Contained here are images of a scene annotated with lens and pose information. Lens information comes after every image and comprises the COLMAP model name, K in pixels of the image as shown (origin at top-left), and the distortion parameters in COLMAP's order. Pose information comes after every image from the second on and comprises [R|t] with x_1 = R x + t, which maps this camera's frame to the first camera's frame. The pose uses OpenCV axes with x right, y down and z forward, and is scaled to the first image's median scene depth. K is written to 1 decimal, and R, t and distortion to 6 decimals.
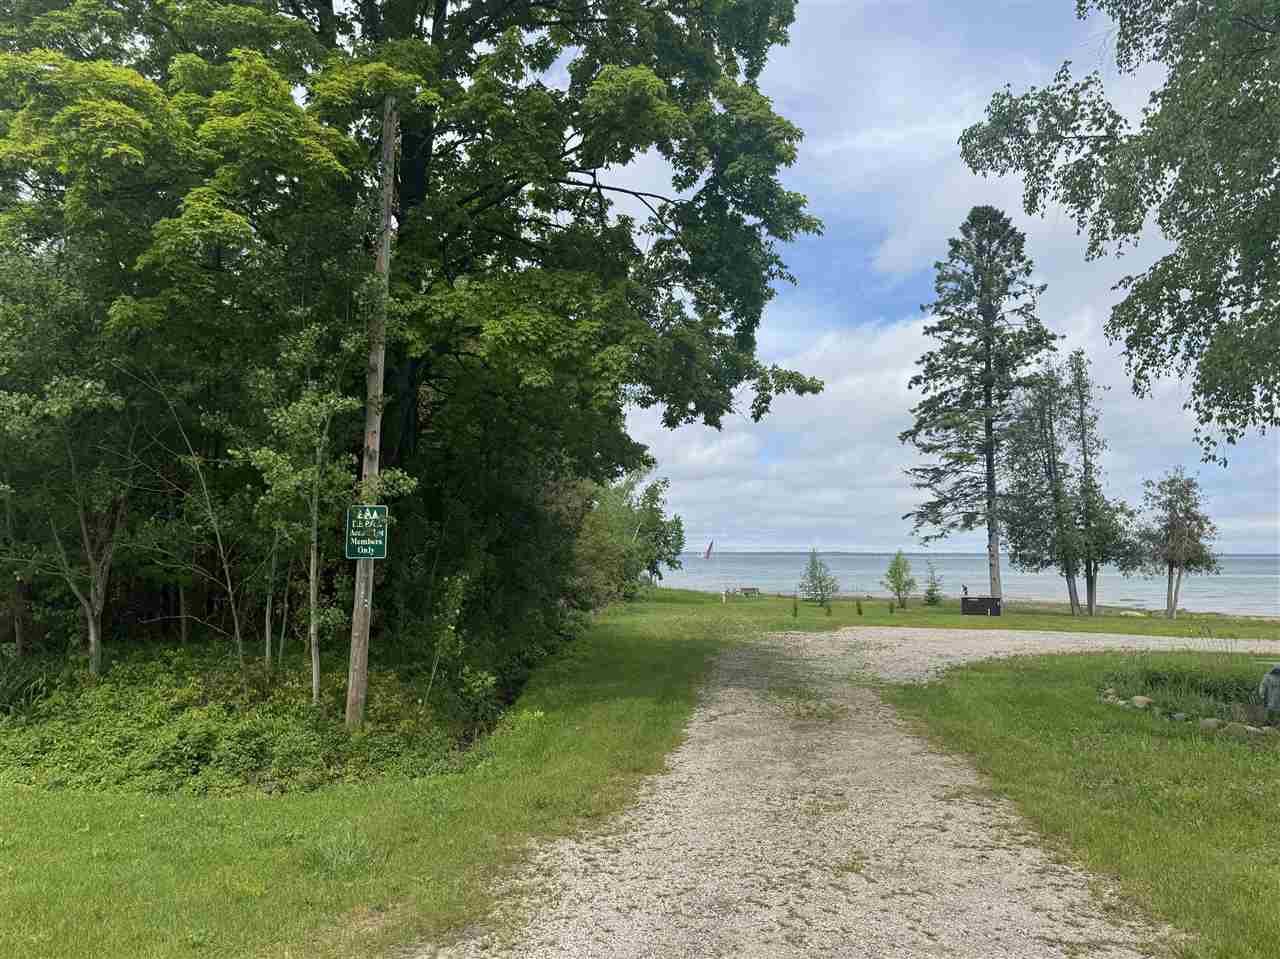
lens RADIAL K [[890.2, 0, 640.0], [0, 890.2, 479.5], [0, 0, 1]] dist [0.088063, -0.105127]
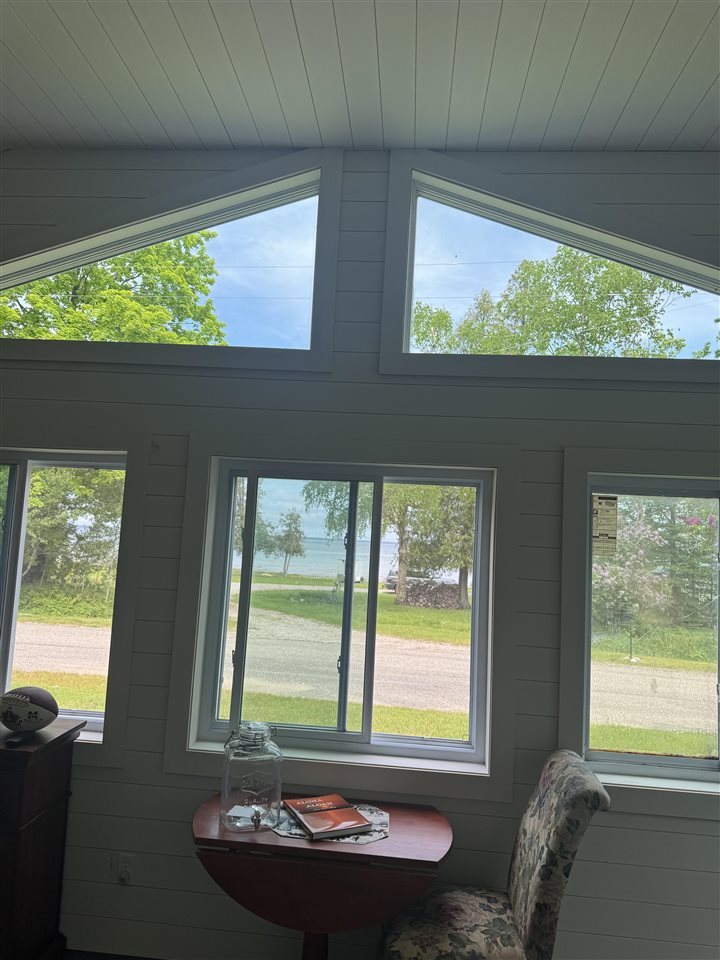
lens RADIAL K [[673.1, 0, 360.0], [0, 673.1, 480.0], [0, 0, 1]] dist [0.094189, -0.138320]
pose [[0.780681, 0.098174, 0.617170, -0.496648], [-0.107251, 0.993978, -0.022448, -0.103175], [-0.615658, -0.048668, 0.786509, -0.637098]]
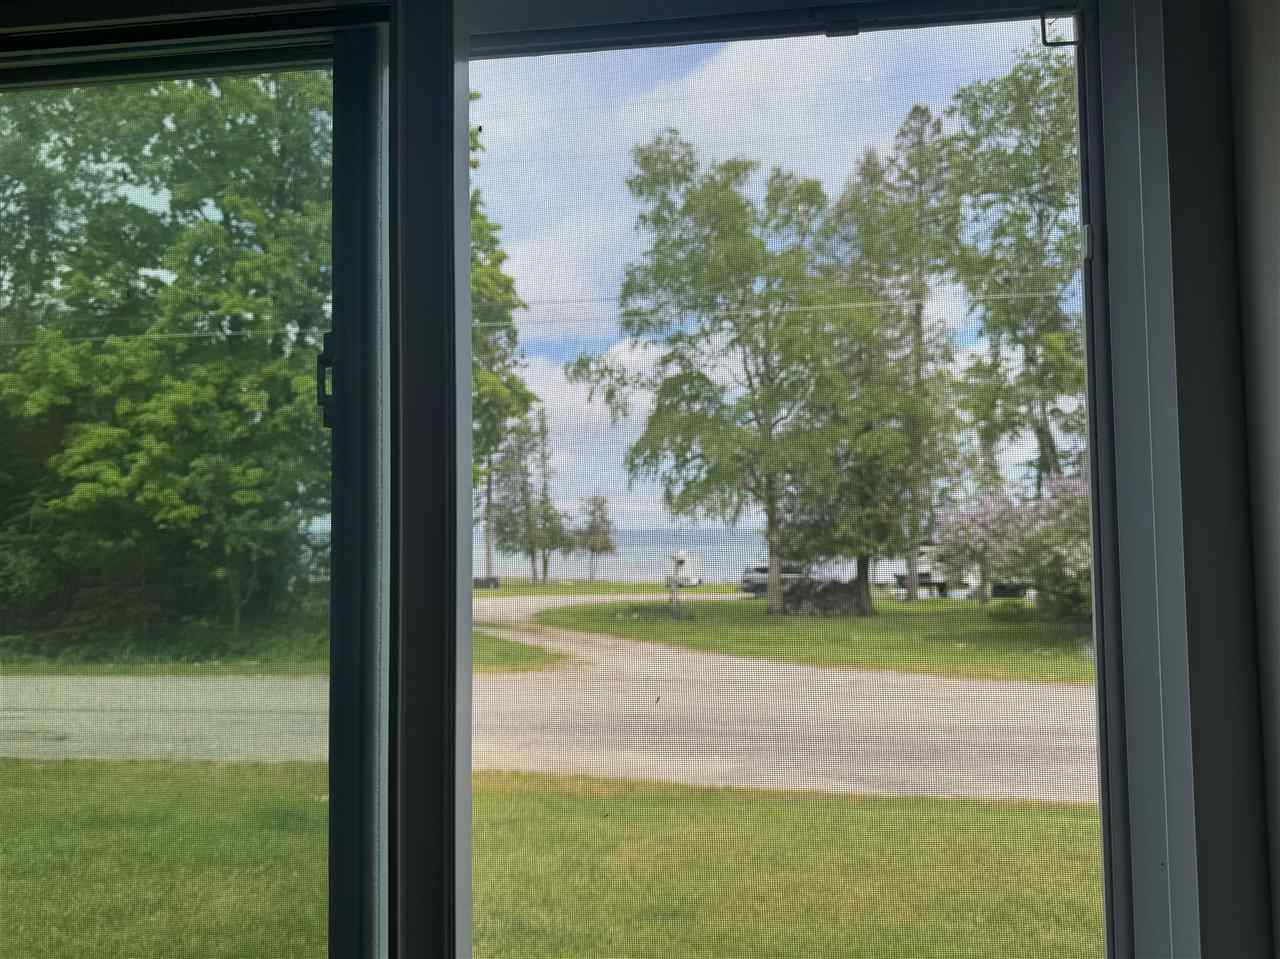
lens RADIAL K [[897.4, 0, 639.0], [0, 897.4, 487.4], [0, 0, 1]] dist [0.094189, -0.138320]
pose [[0.803913, 0.021718, 0.594351, -0.477420], [-0.041887, 0.998919, 0.020154, -0.087592], [-0.593270, -0.041098, 0.803953, -0.521128]]
